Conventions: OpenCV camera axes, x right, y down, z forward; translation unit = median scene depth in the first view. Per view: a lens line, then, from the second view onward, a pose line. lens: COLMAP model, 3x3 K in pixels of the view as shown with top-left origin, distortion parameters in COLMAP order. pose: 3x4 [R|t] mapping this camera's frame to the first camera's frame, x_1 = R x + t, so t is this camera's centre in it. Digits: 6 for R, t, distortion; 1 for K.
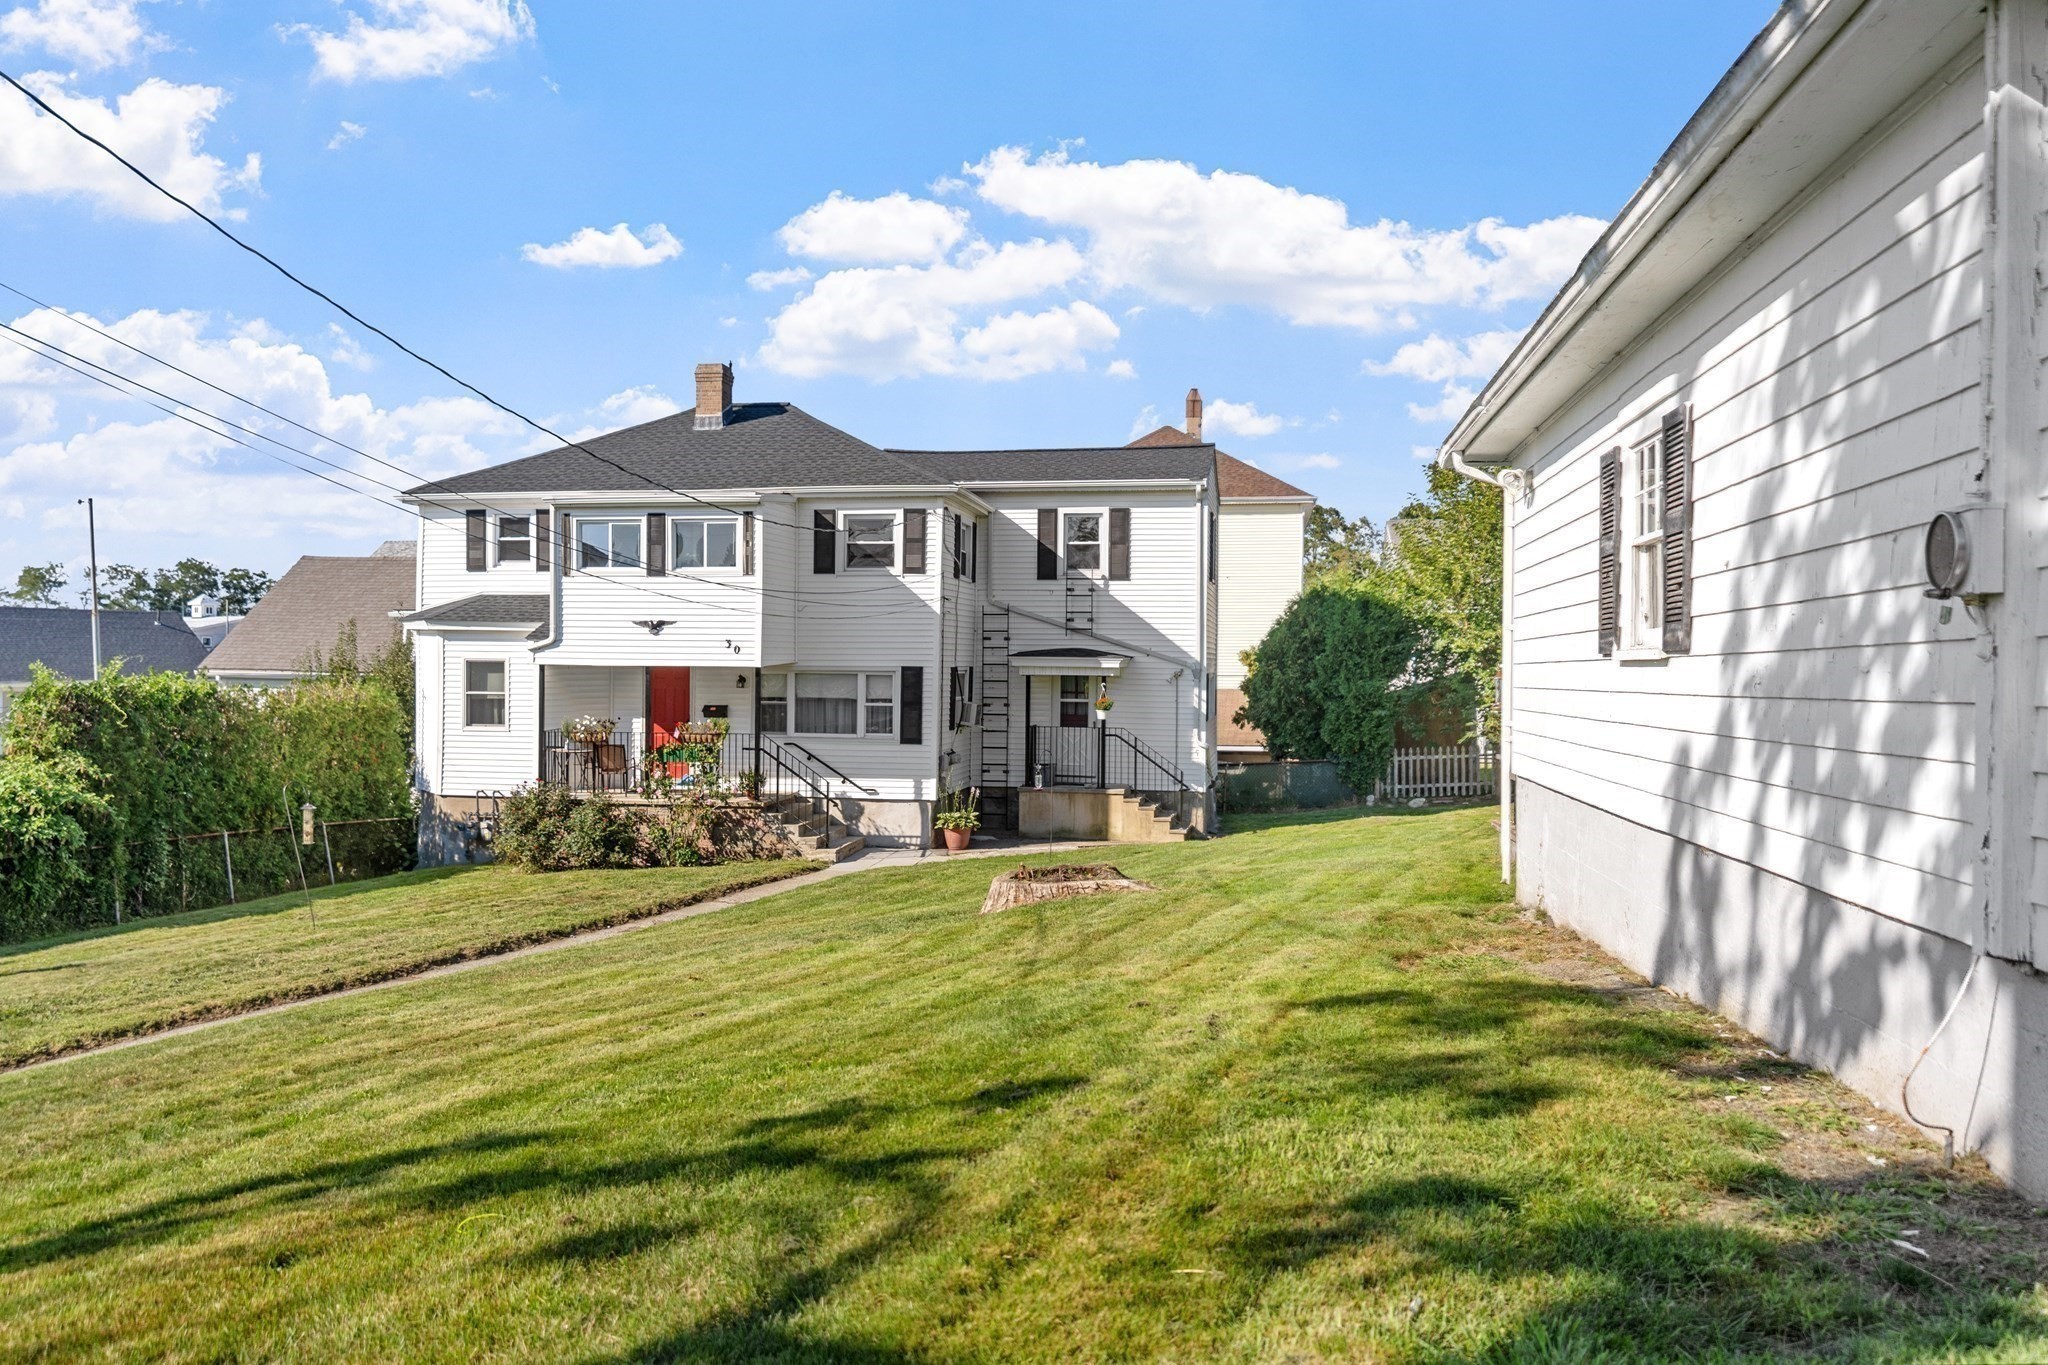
lens RADIAL K [[1601.0, 0, 1024.0], [0, 1601.0, 682.5], [0, 0, 1]] dist [-0.001091, 0.000314]
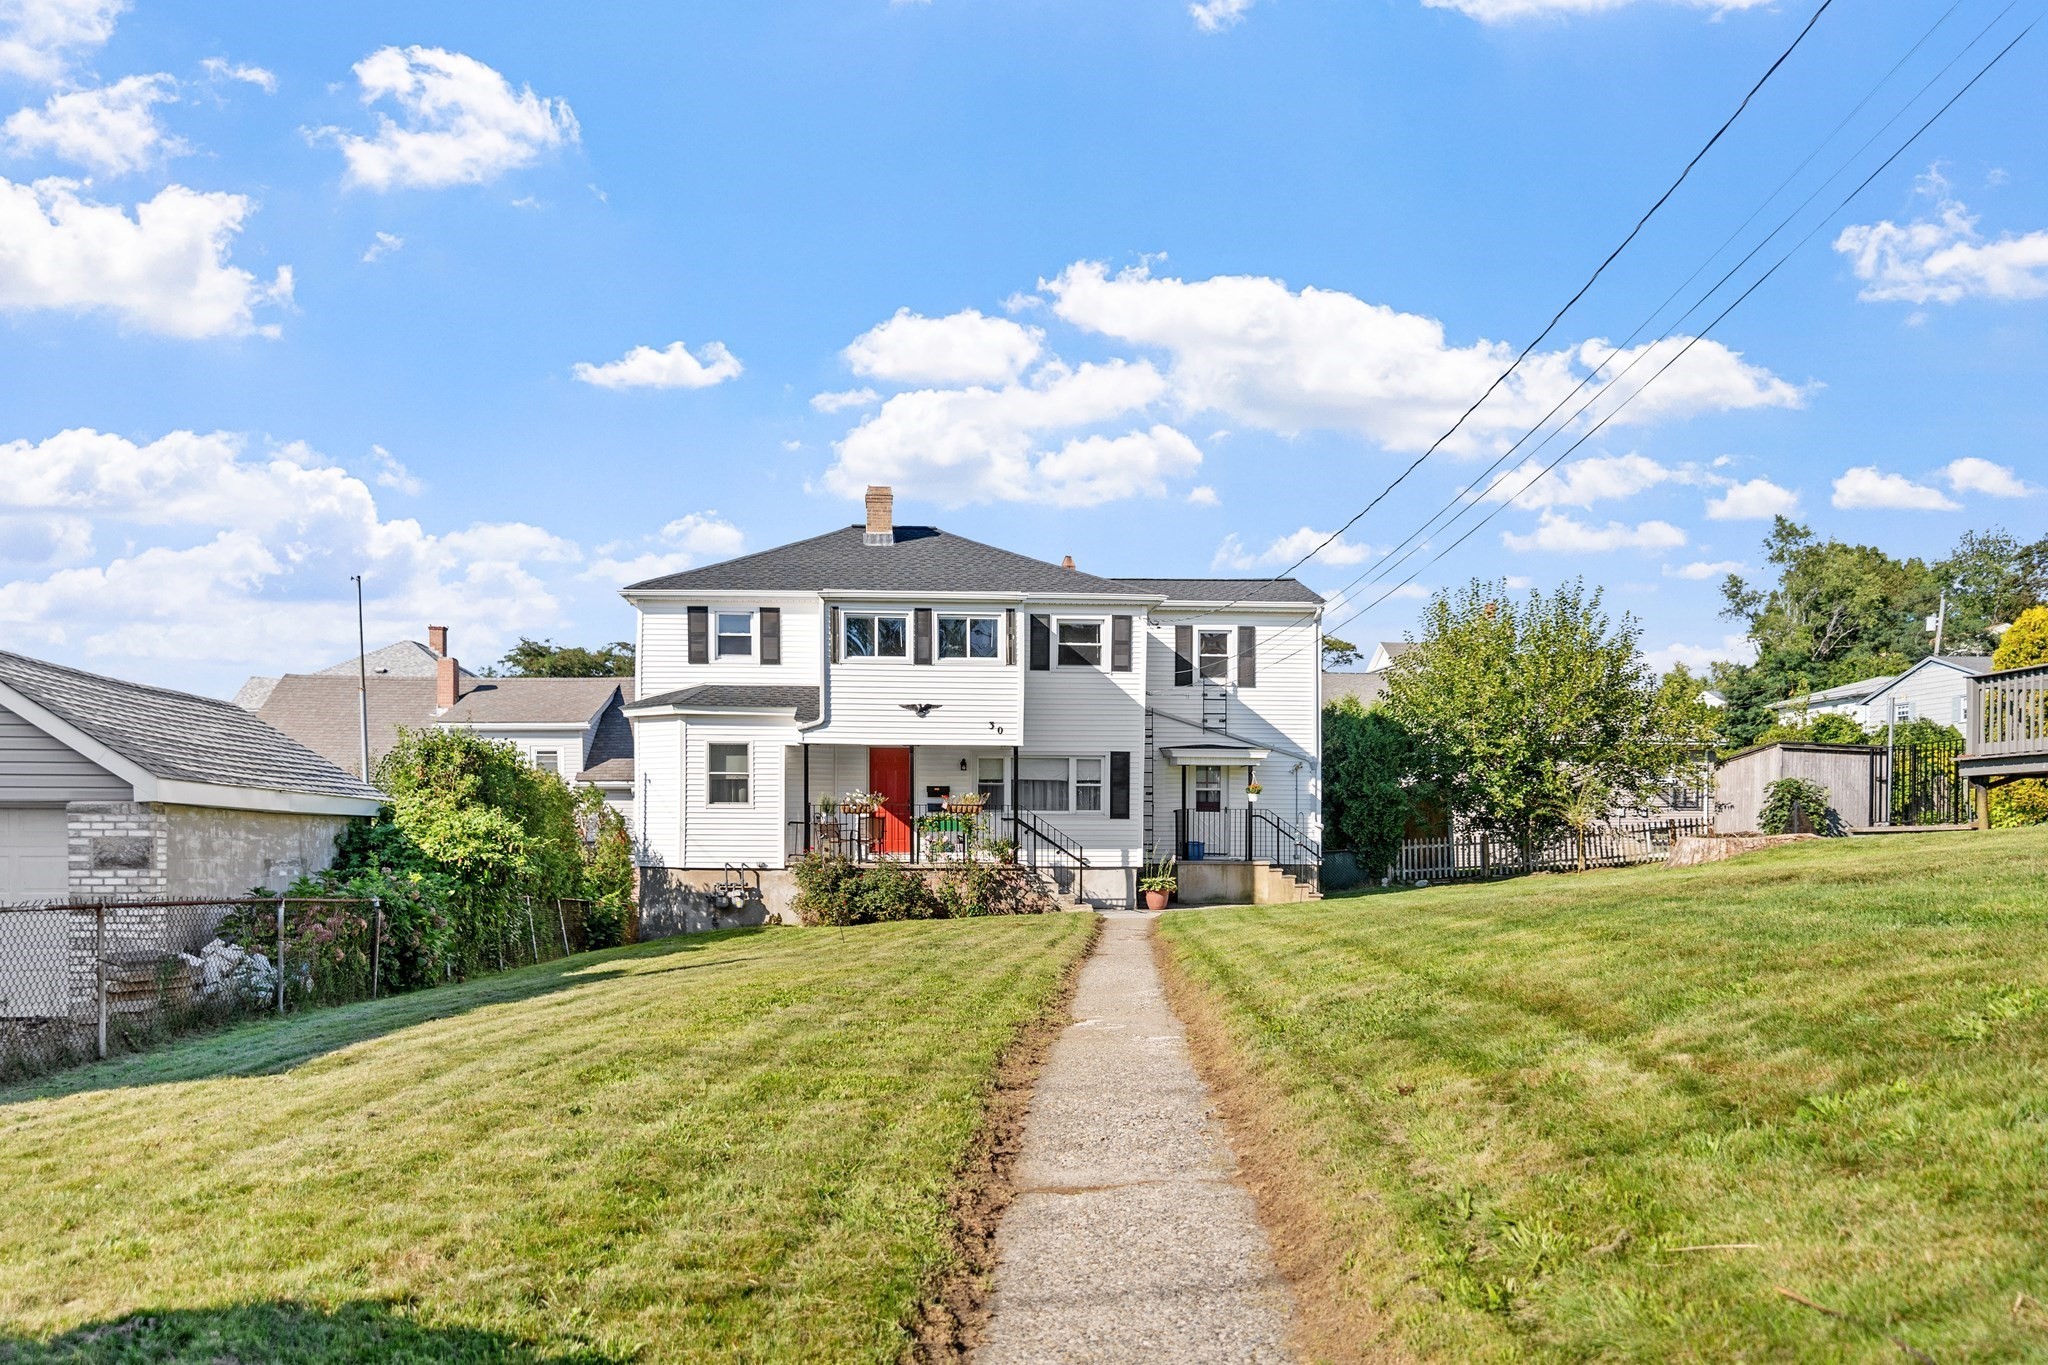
lens RADIAL K [[1441.8, 0, 1052.7], [0, 1441.8, 848.9], [0, 0, 1]] dist [0.001197, -0.000515]
pose [[0.970853, -0.003354, 0.239654, -0.357639], [0.003236, 0.999994, 0.000887, 0.057651], [-0.239656, -0.000085, 0.970858, 0.000135]]
